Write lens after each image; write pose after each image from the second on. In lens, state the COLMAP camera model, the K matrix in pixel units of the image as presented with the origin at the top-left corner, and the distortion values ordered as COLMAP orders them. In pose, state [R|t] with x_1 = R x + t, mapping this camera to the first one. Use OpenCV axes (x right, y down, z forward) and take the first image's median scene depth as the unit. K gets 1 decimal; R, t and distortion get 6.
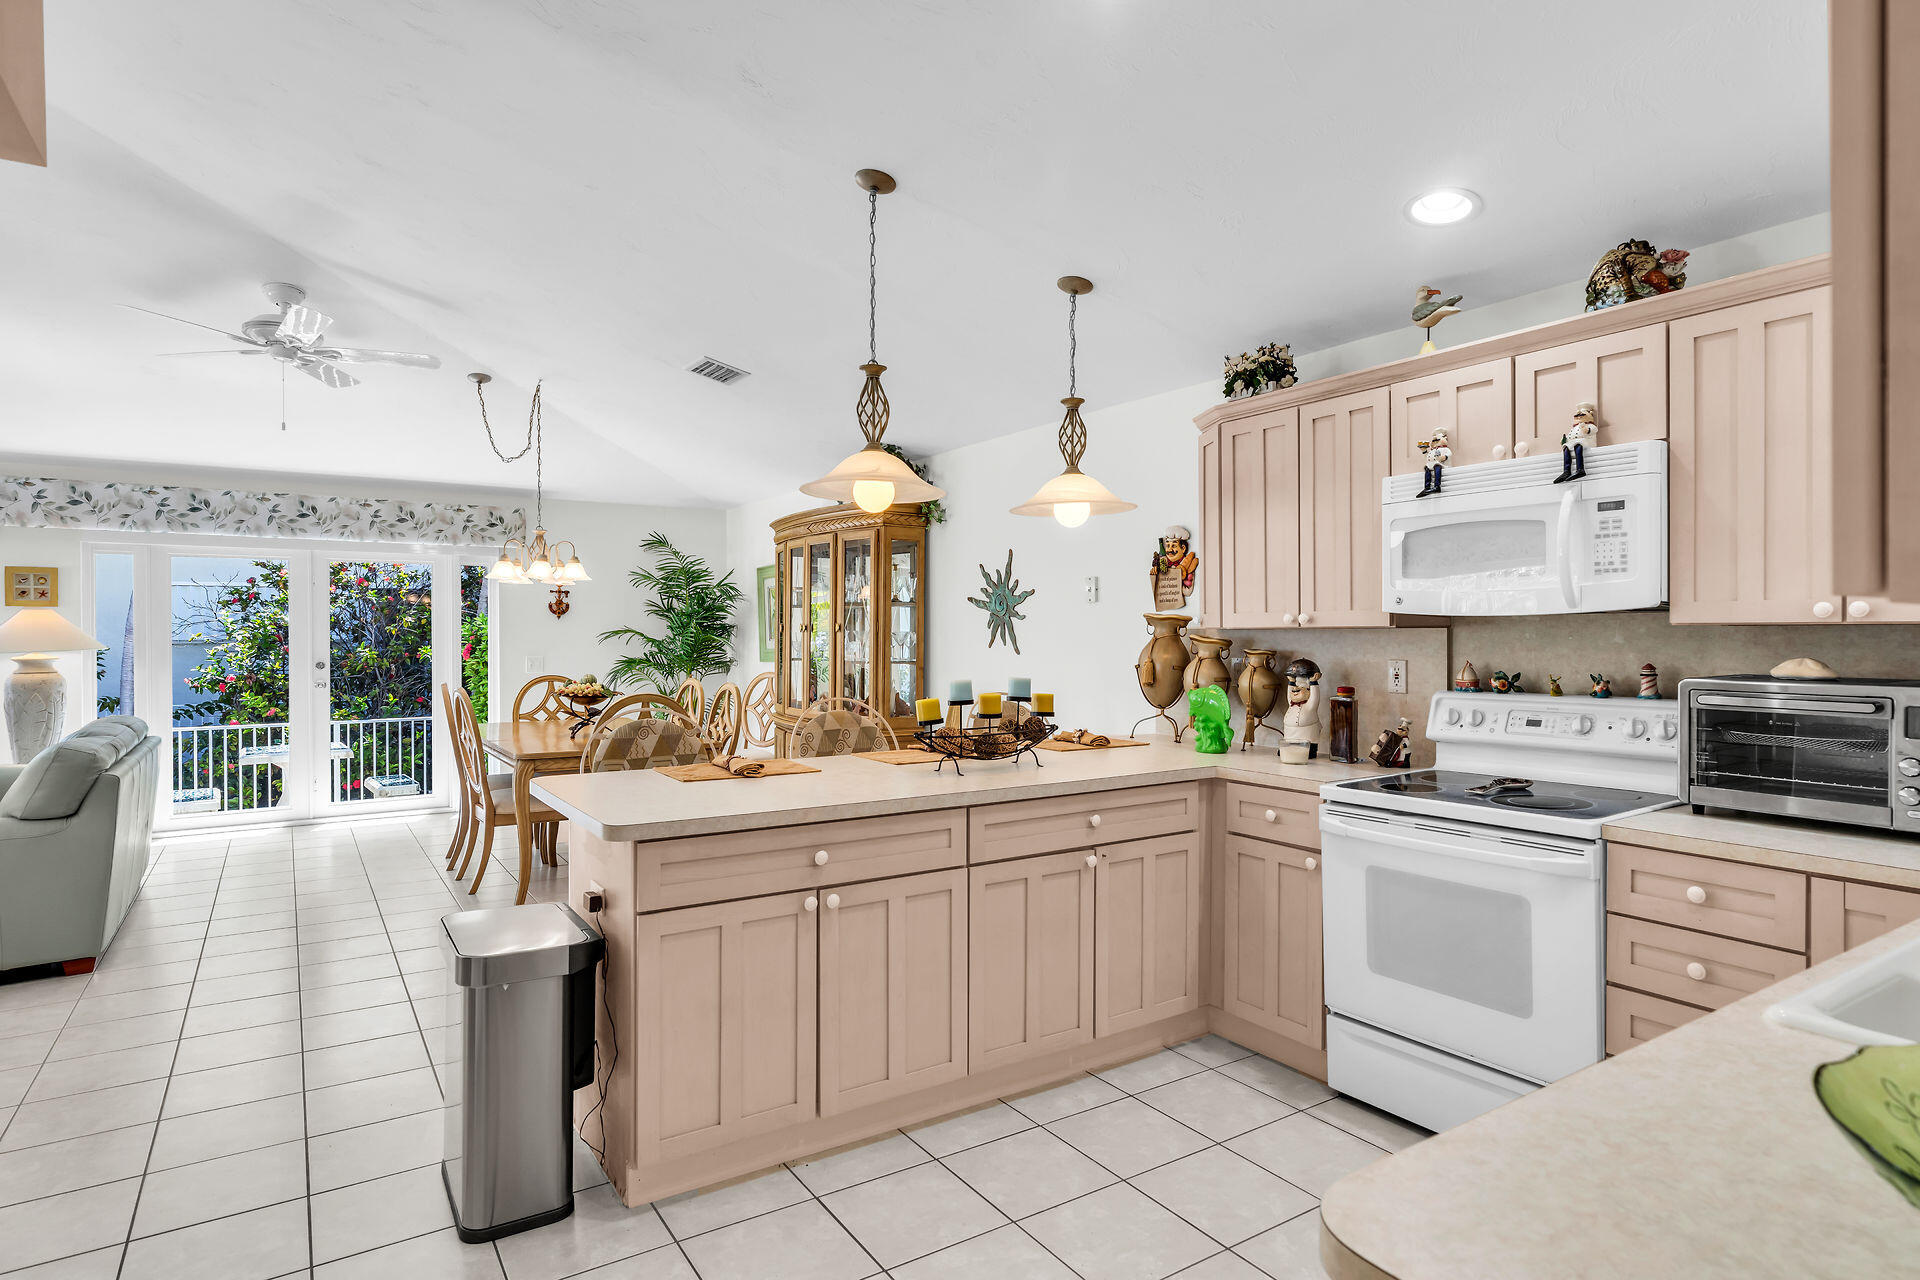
lens RADIAL K [[1025.6, 0, 957.5], [0, 1025.6, 640.7], [0, 0, 1]] dist [0.004011, 0.001062]
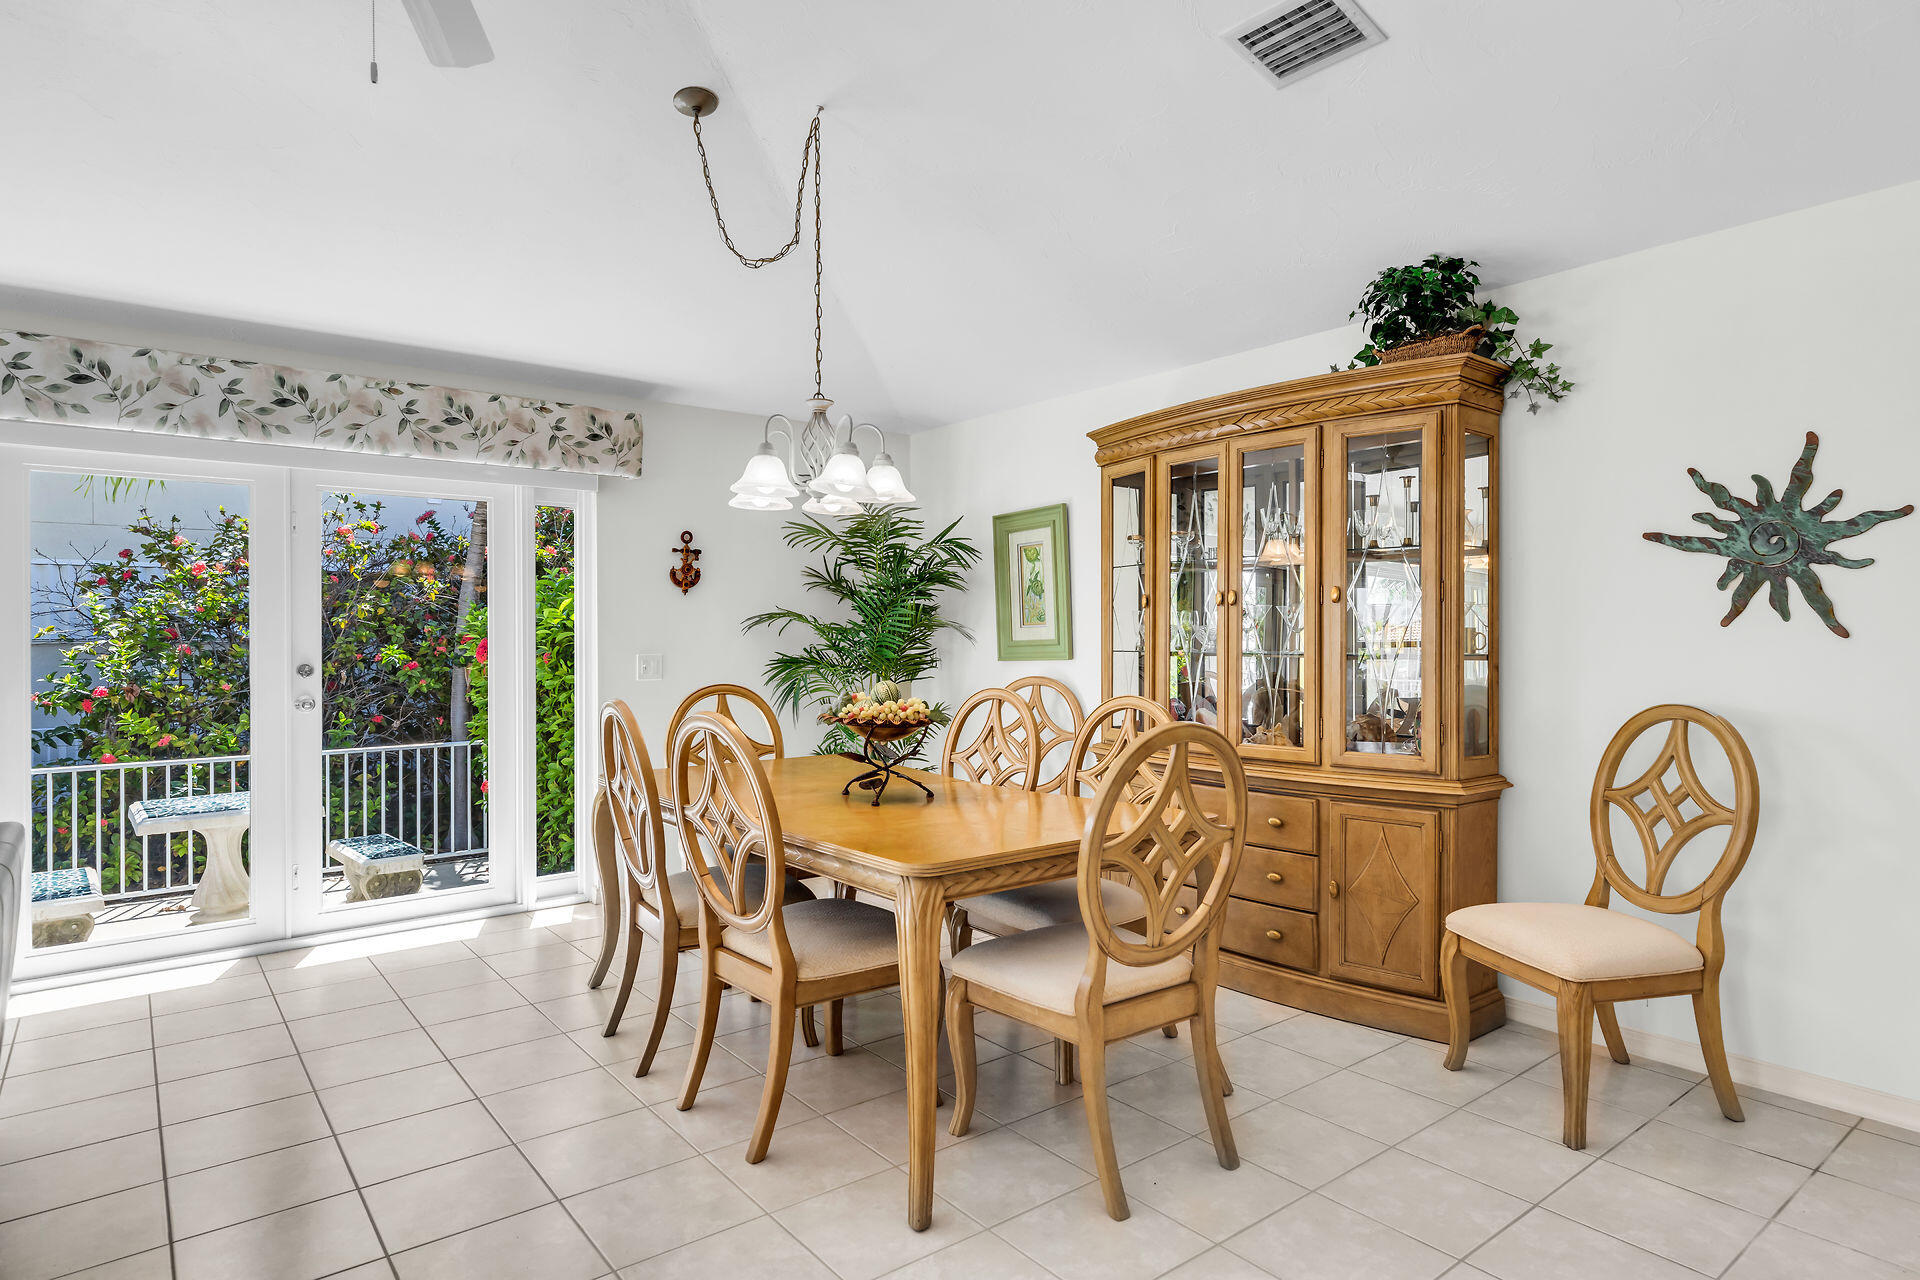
lens RADIAL K [[1062.6, 0, 966.5], [0, 1062.6, 634.8], [0, 0, 1]] dist [0.004764, 0.002157]
pose [[0.995879, -0.003257, 0.090636, -0.304874], [0.004083, 0.999952, -0.008933, 0.011102], [-0.090603, 0.009266, 0.995844, 0.371762]]
